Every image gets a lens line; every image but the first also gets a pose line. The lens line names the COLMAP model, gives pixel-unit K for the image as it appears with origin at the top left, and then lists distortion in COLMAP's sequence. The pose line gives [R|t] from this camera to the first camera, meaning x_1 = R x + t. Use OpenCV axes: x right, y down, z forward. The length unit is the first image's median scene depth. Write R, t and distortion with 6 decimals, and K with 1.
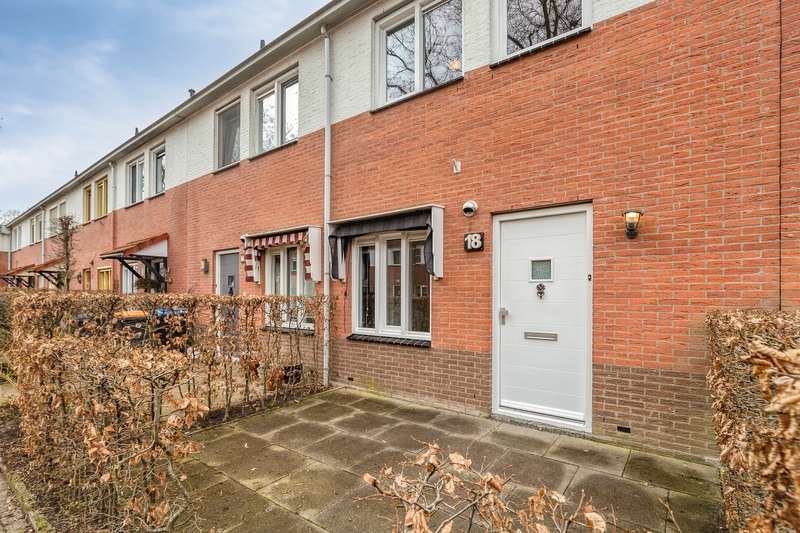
lens RADIAL K [[372.5, 0, 398.6], [0, 372.5, 292.8], [0, 0, 1]] dist [-0.009096, 0.003096]
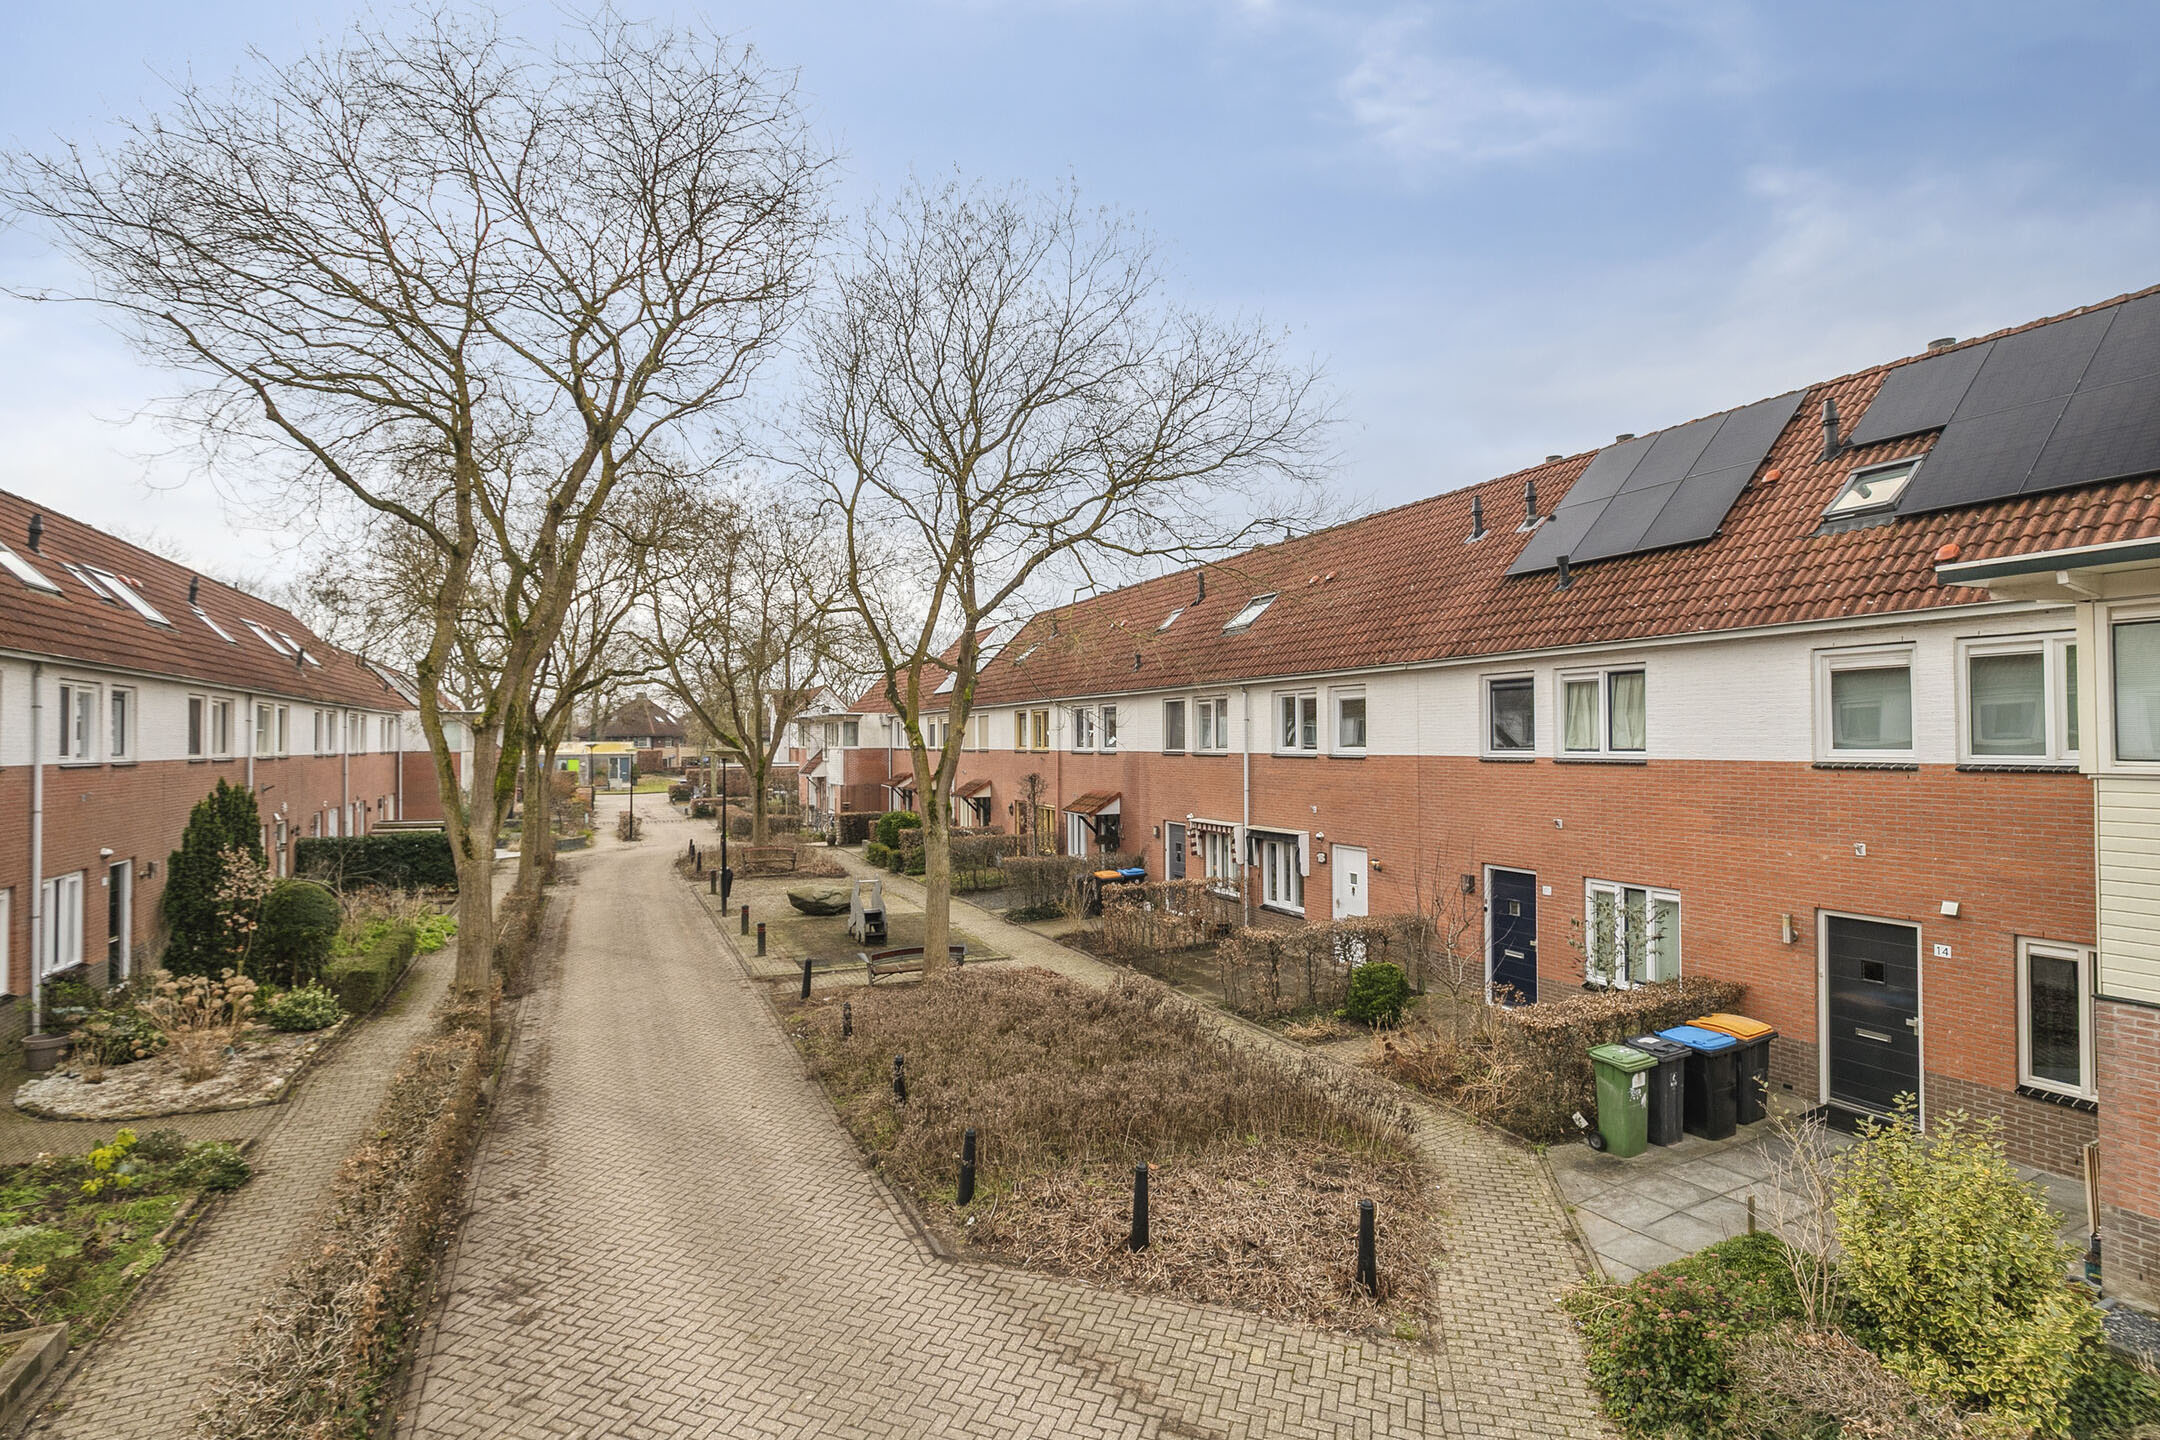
lens RADIAL K [[1005.7, 0, 1075.2], [0, 1005.7, 721.1], [0, 0, 1]] dist [-0.009096, 0.003096]
pose [[0.887955, -0.014760, -0.459694, 0.973833], [0.008328, 0.999837, -0.016016, -0.514016], [0.459855, 0.010393, 0.887933, -2.648946]]
